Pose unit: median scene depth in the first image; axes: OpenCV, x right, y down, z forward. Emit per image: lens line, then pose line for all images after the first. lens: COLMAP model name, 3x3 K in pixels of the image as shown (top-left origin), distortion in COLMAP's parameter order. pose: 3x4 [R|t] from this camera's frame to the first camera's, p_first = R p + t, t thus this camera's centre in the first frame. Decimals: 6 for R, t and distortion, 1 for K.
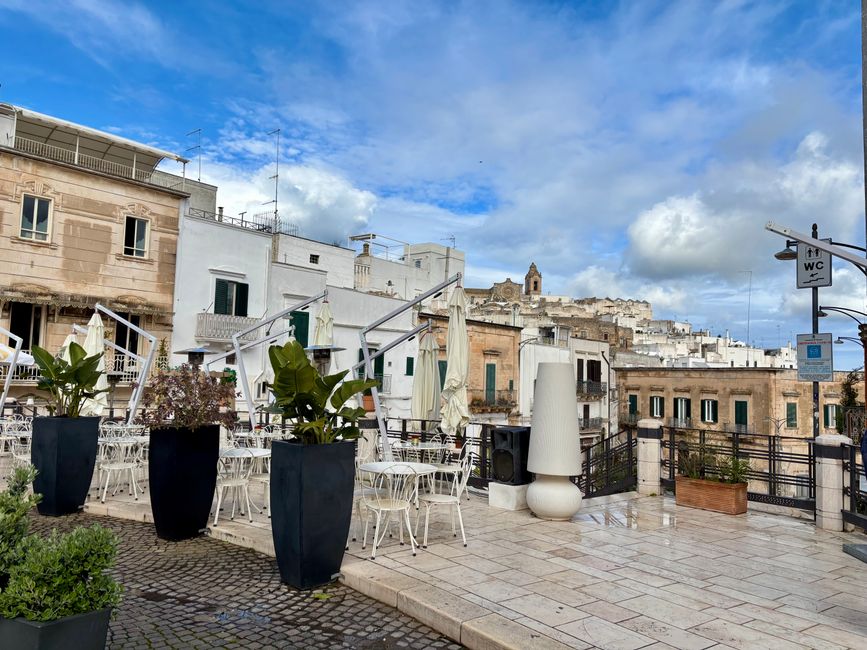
lens RADIAL K [[643.8, 0, 435.0], [0, 643.8, 334.9], [0, 0, 1]] dist [0.083918, -0.097230]
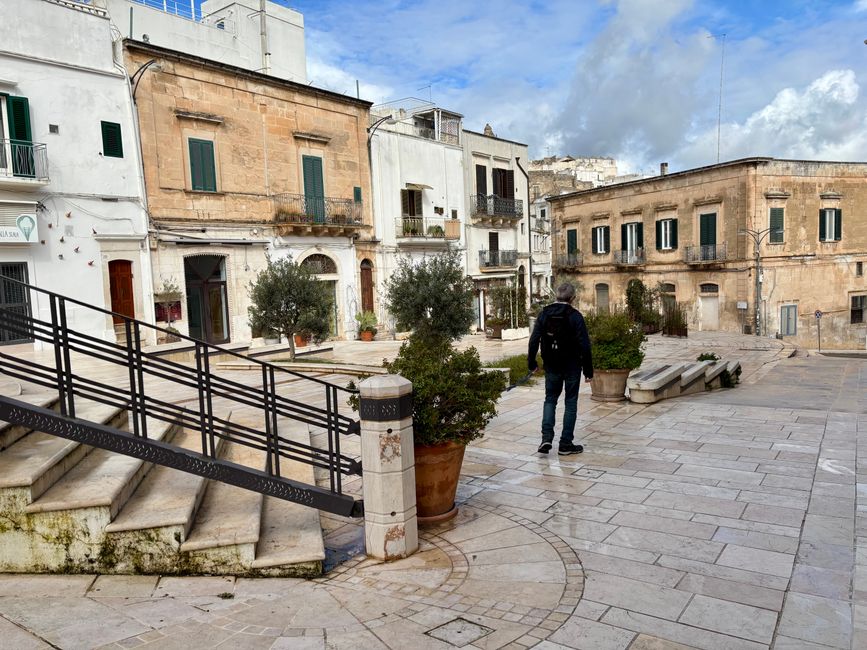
lens RADIAL K [[643.8, 0, 435.0], [0, 643.8, 334.9], [0, 0, 1]] dist [0.083918, -0.097230]
pose [[0.996603, -0.077202, 0.028691, 0.137406], [0.071380, 0.983414, 0.166737, 0.093320], [-0.041088, -0.164122, 0.985584, 0.280692]]
